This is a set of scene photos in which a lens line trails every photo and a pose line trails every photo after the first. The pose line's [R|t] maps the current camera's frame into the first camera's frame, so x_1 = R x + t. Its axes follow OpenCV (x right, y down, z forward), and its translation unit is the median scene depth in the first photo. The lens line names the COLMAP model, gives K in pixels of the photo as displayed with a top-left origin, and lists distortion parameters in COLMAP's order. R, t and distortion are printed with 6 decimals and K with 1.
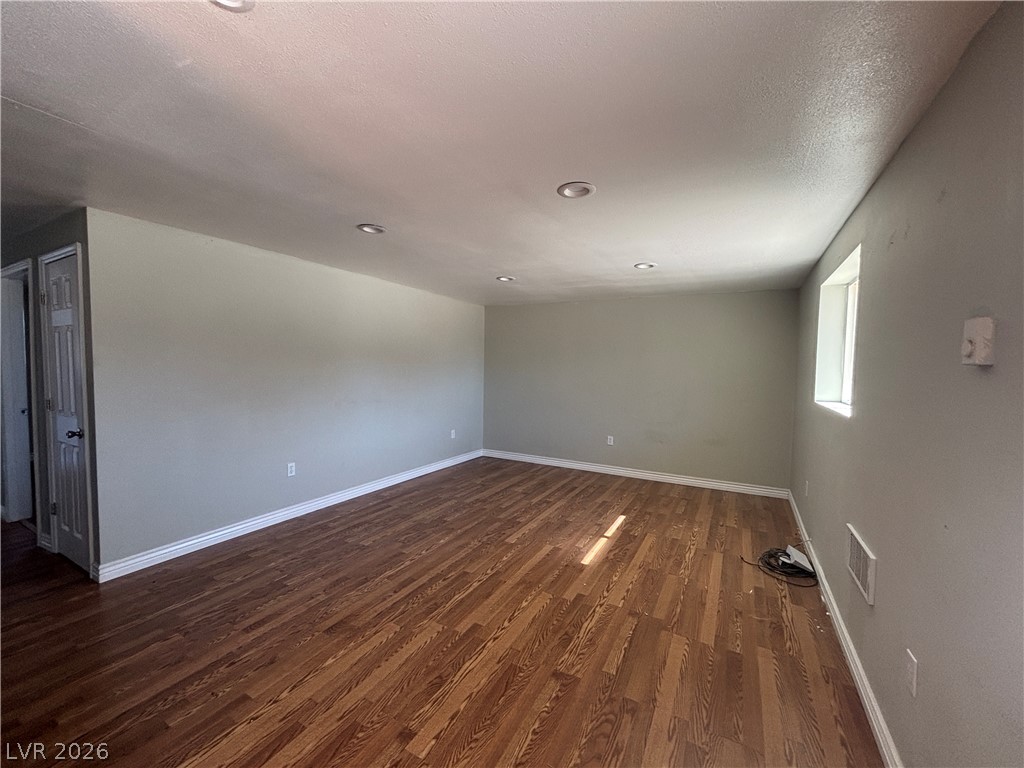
lens RADIAL K [[412.9, 0, 511.6], [0, 412.9, 386.8], [0, 0, 1]] dist [-0.000736, 0.000641]
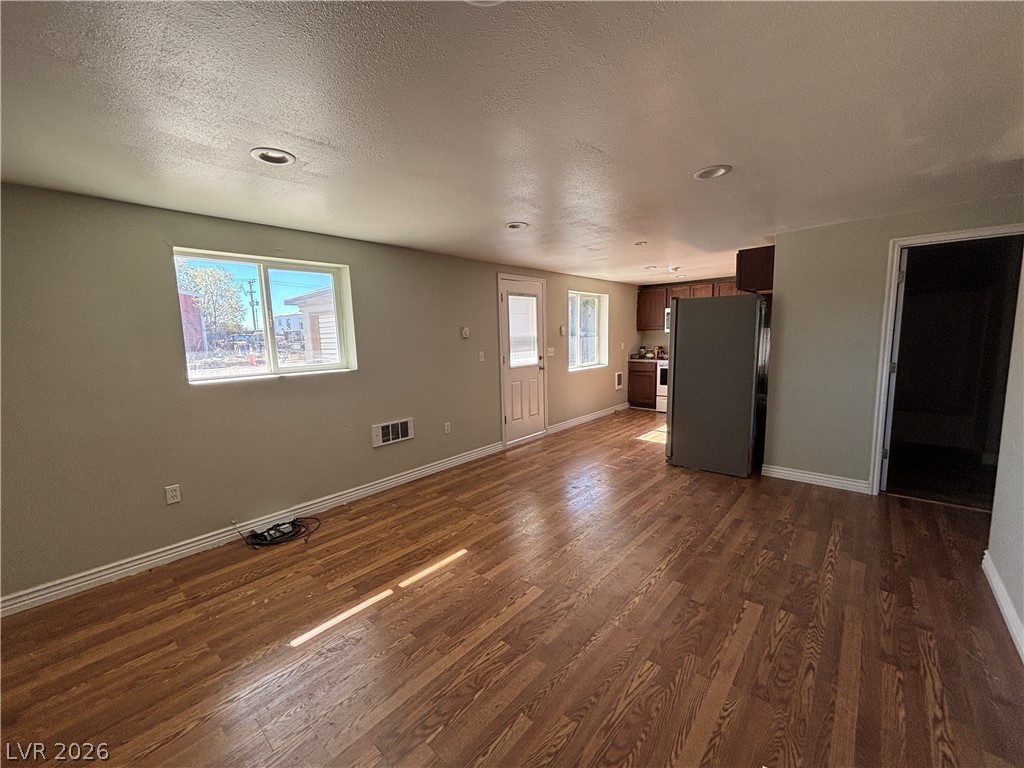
lens RADIAL K [[412.9, 0, 511.6], [0, 412.9, 386.8], [0, 0, 1]] dist [-0.000736, 0.000641]
pose [[-0.976880, -0.019019, 0.212940, -0.112072], [0.019724, 0.983769, 0.178352, -0.100971], [-0.212876, 0.178428, -0.960649, 1.727137]]
